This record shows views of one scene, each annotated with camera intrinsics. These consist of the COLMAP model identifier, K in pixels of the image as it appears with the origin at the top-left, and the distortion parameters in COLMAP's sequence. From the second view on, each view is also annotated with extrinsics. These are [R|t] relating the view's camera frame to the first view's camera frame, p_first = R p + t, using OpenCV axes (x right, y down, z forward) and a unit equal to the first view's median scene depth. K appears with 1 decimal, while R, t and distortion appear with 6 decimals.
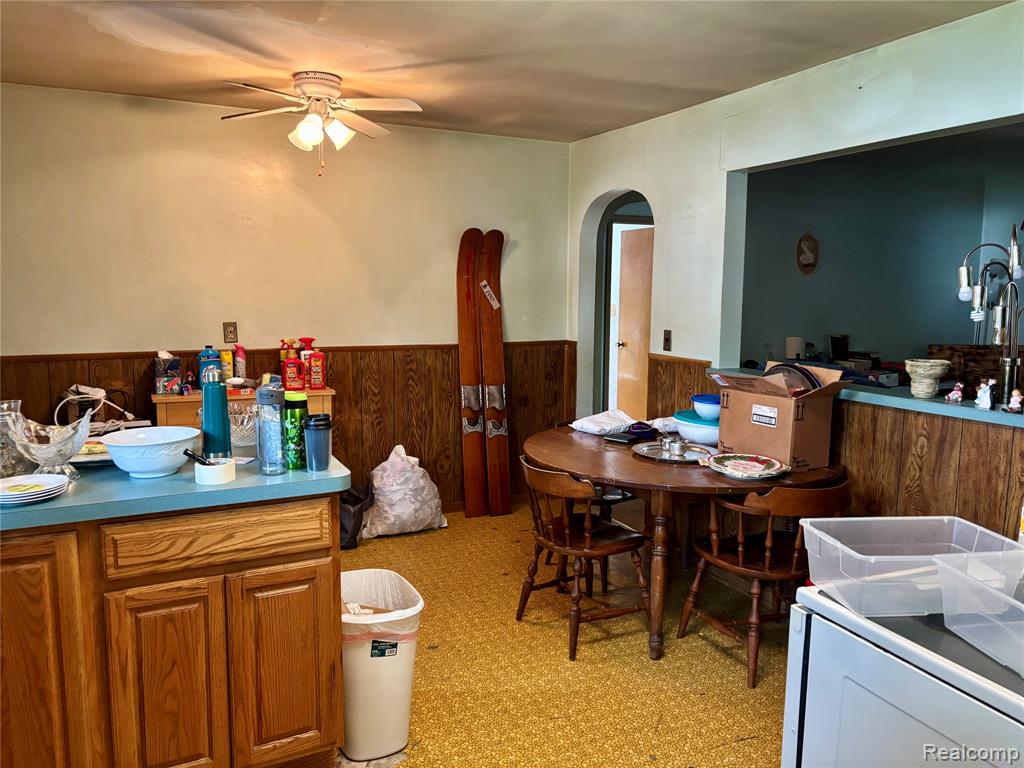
lens RADIAL K [[752.3, 0, 513.9], [0, 752.3, 382.6], [0, 0, 1]] dist [0.059696, -0.069040]
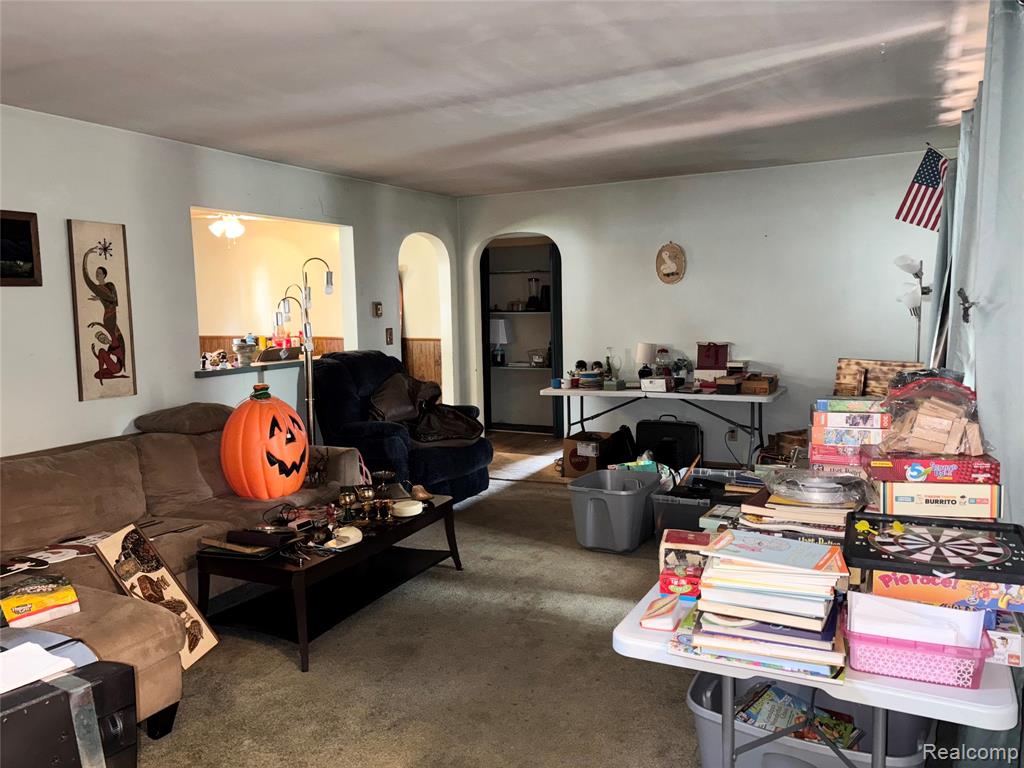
lens RADIAL K [[752.3, 0, 511.4], [0, 752.3, 383.6], [0, 0, 1]] dist [0.059696, -0.069040]
pose [[0.611869, 0.060487, -0.788643, 1.073087], [-0.085227, 0.996308, 0.010291, 0.001320], [0.786354, 0.060917, 0.614766, 0.210542]]
